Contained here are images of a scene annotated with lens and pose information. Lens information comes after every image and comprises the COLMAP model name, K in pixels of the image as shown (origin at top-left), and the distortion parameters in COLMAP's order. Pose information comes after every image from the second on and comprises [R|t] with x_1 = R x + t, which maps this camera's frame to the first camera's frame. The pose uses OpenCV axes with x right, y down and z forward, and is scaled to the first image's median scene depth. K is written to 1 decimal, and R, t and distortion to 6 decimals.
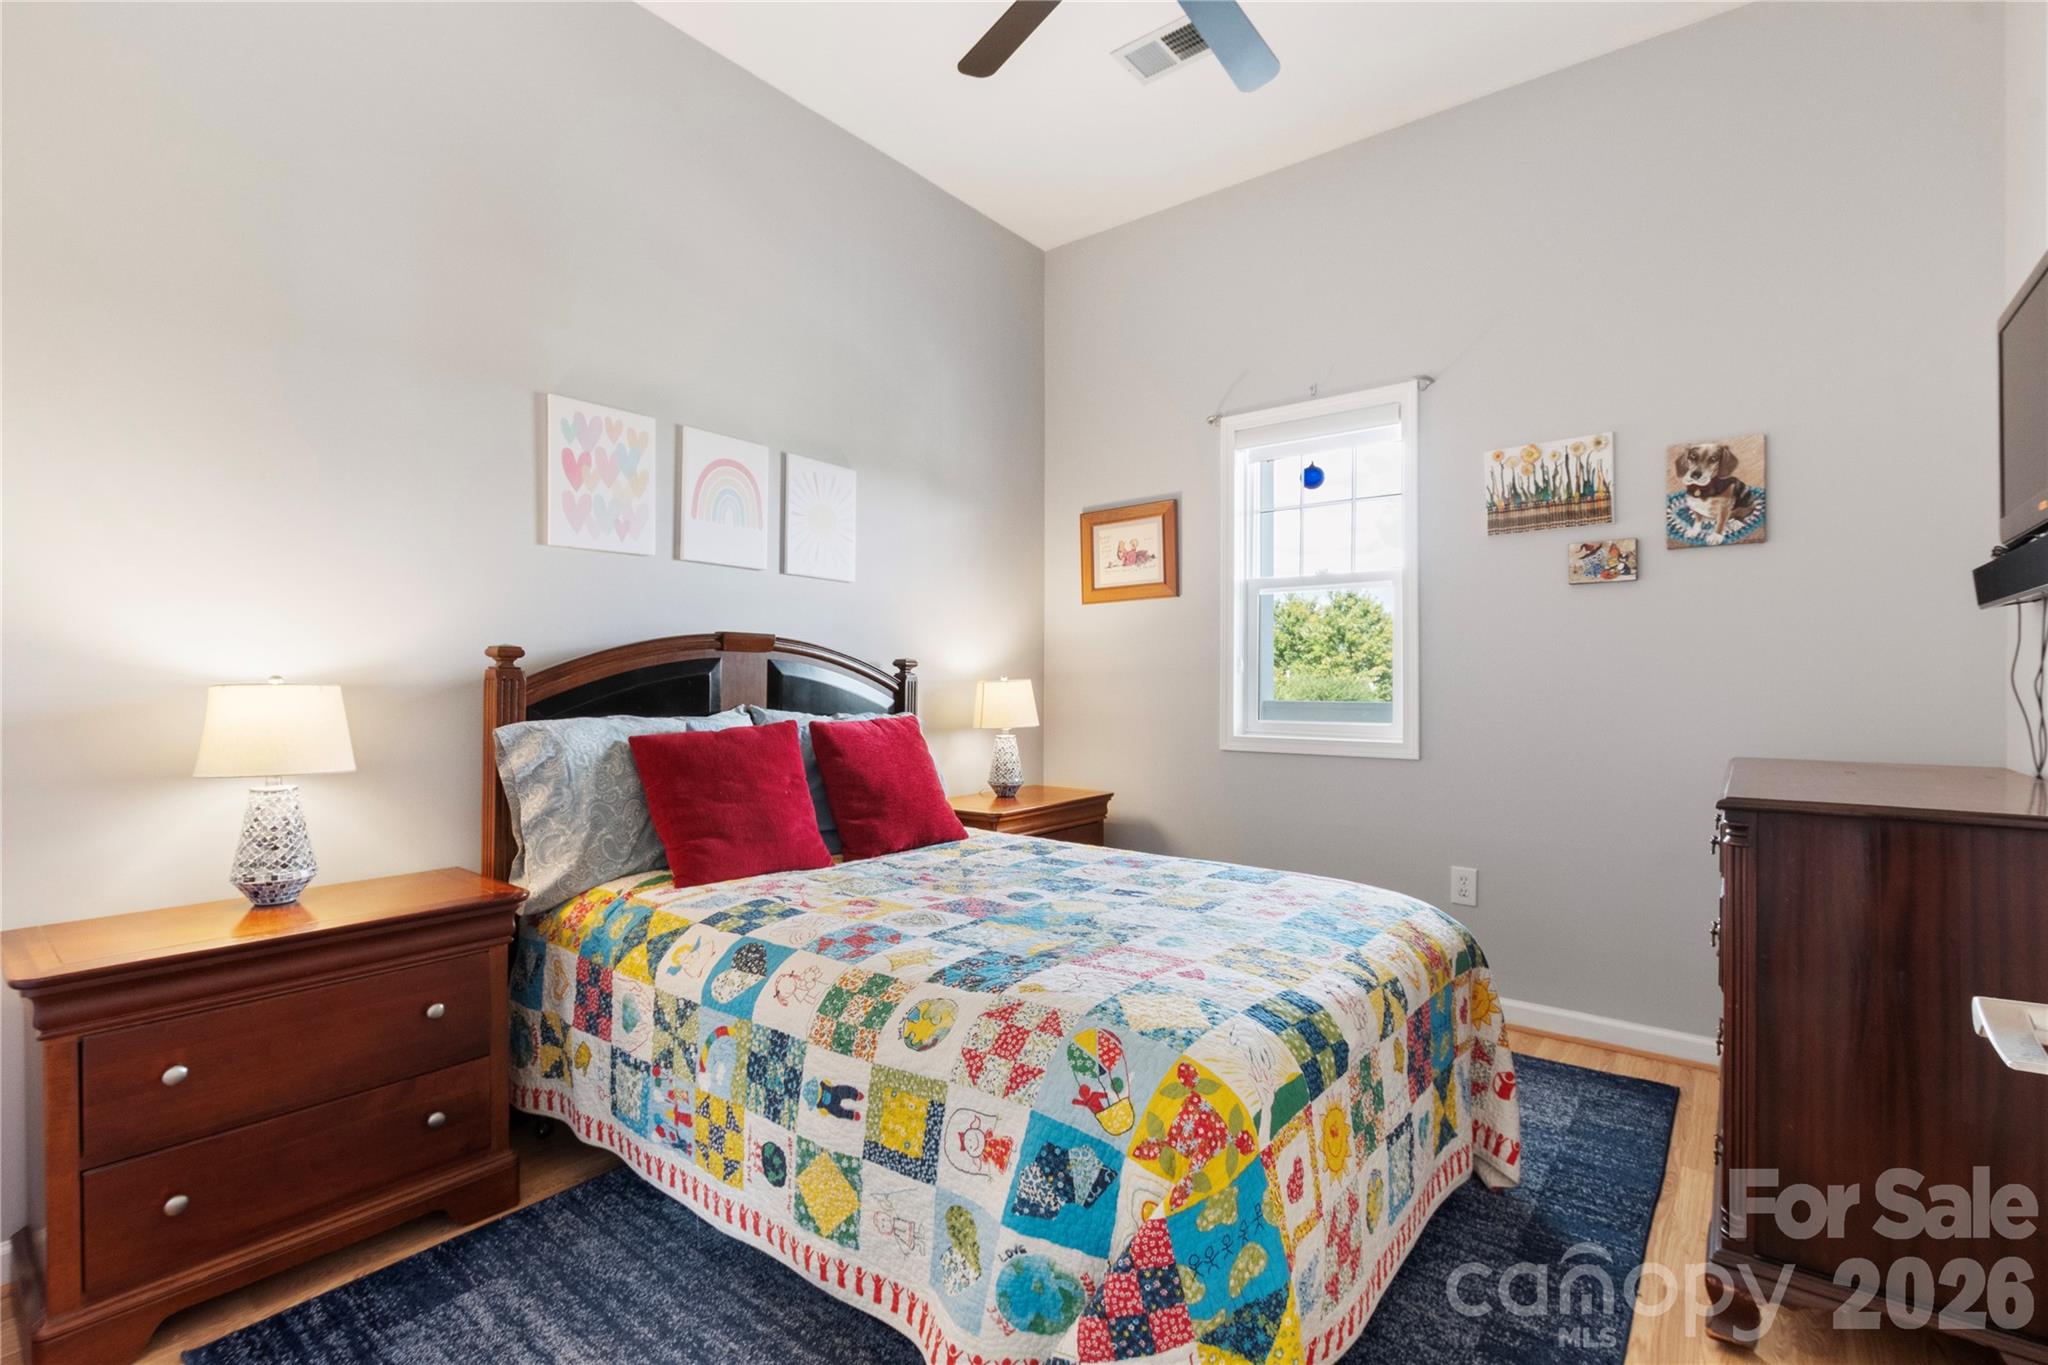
lens RADIAL K [[924.3, 0, 1024.0], [0, 924.3, 682.5], [0, 0, 1]] dist [-0.003195, -0.000140]
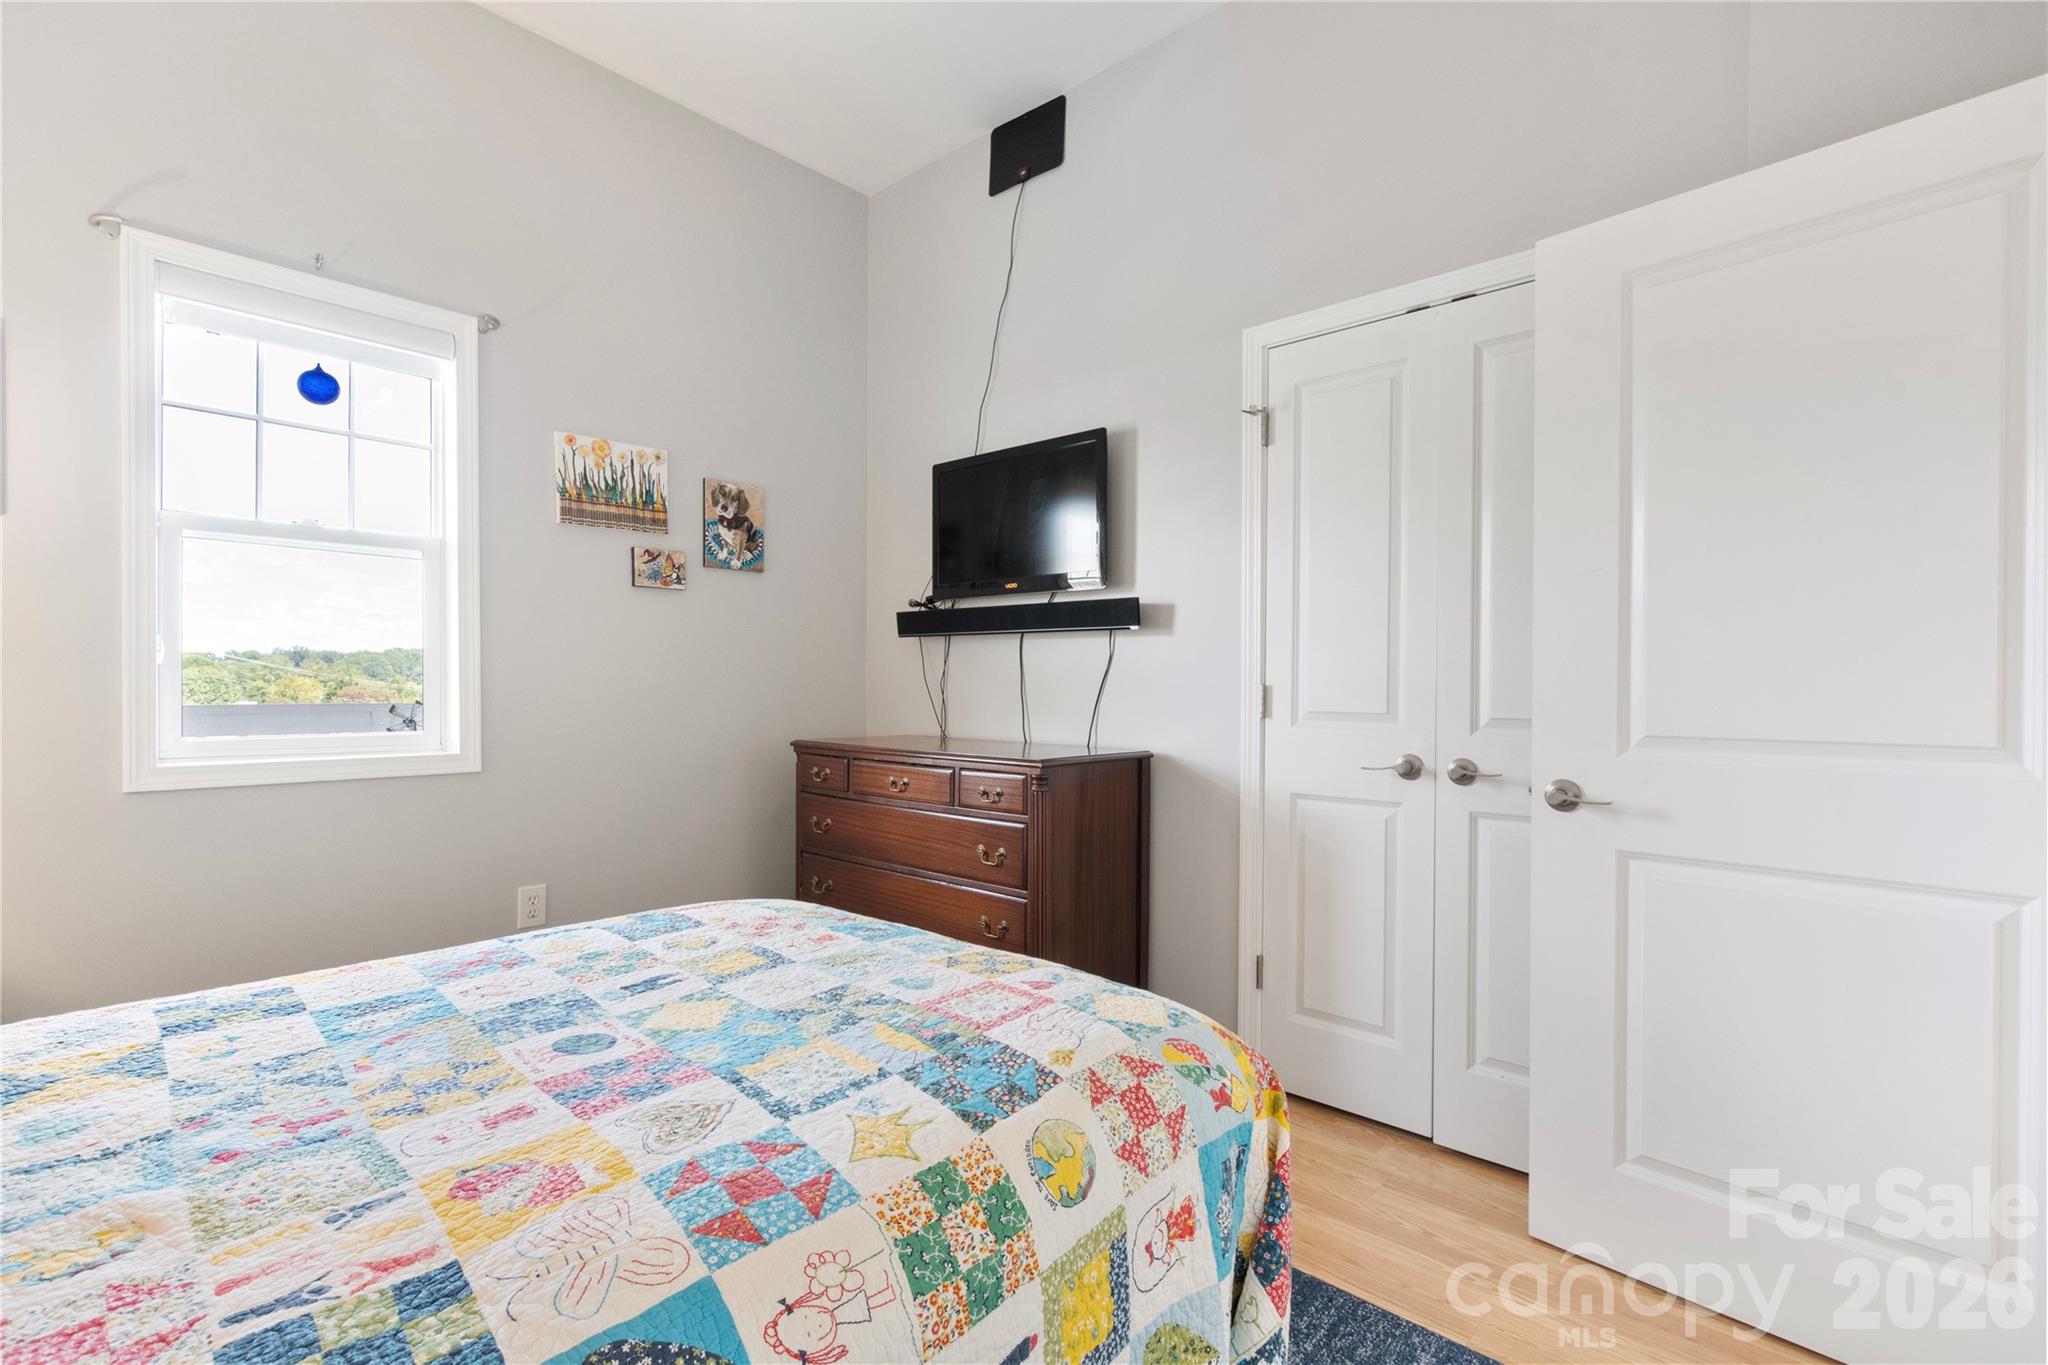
lens RADIAL K [[924.3, 0, 1024.0], [0, 924.3, 682.5], [0, 0, 1]] dist [-0.003195, -0.000140]
pose [[0.075845, 0.000421, 0.997120, -0.439242], [-0.009089, 0.999959, 0.000269, -0.002630], [-0.997078, -0.009083, 0.075845, 0.521750]]
